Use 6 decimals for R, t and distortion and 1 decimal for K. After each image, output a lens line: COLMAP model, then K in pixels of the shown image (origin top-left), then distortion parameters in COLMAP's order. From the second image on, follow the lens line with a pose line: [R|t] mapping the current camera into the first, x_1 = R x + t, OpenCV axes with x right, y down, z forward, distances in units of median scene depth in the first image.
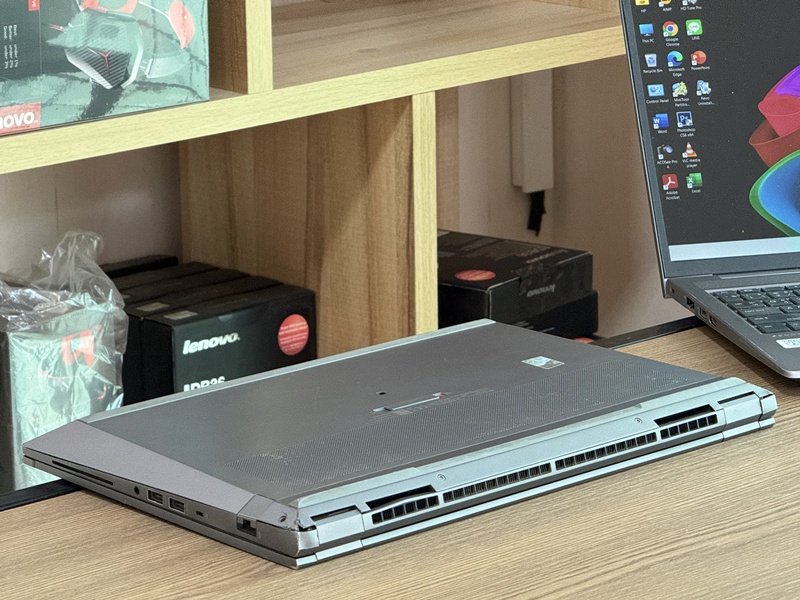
lens RADIAL K [[3356.2, 0, 399.2], [0, 3356.2, 300.1], [0, 0, 1]] dist [0.534678, 0.000000]
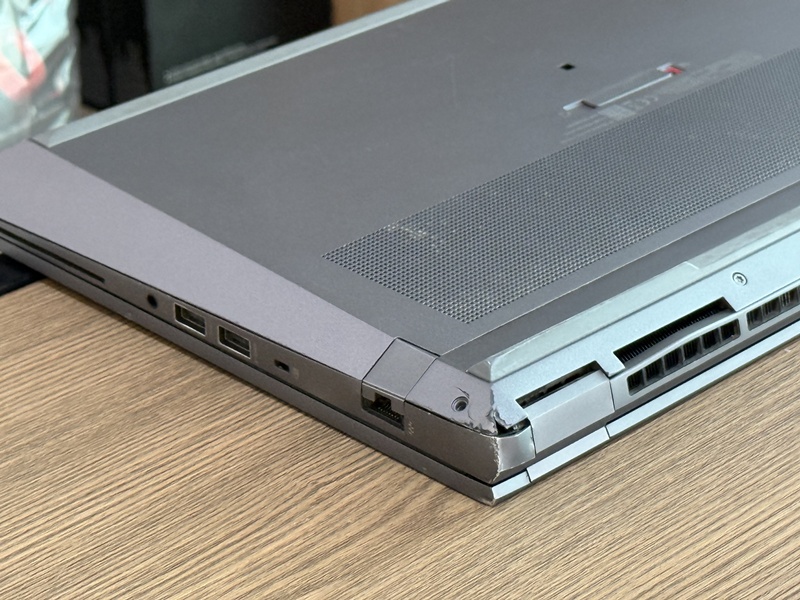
lens RADIAL K [[2524.0, 0, 403.0], [0, 2524.0, 299.4], [0, 0, 1]] dist [0.149569, 0.000000]
pose [[0.998022, -0.018037, 0.060222, -0.064679], [0.003623, 0.972864, 0.231349, -0.035781], [-0.062760, -0.230674, 0.971005, 0.637248]]
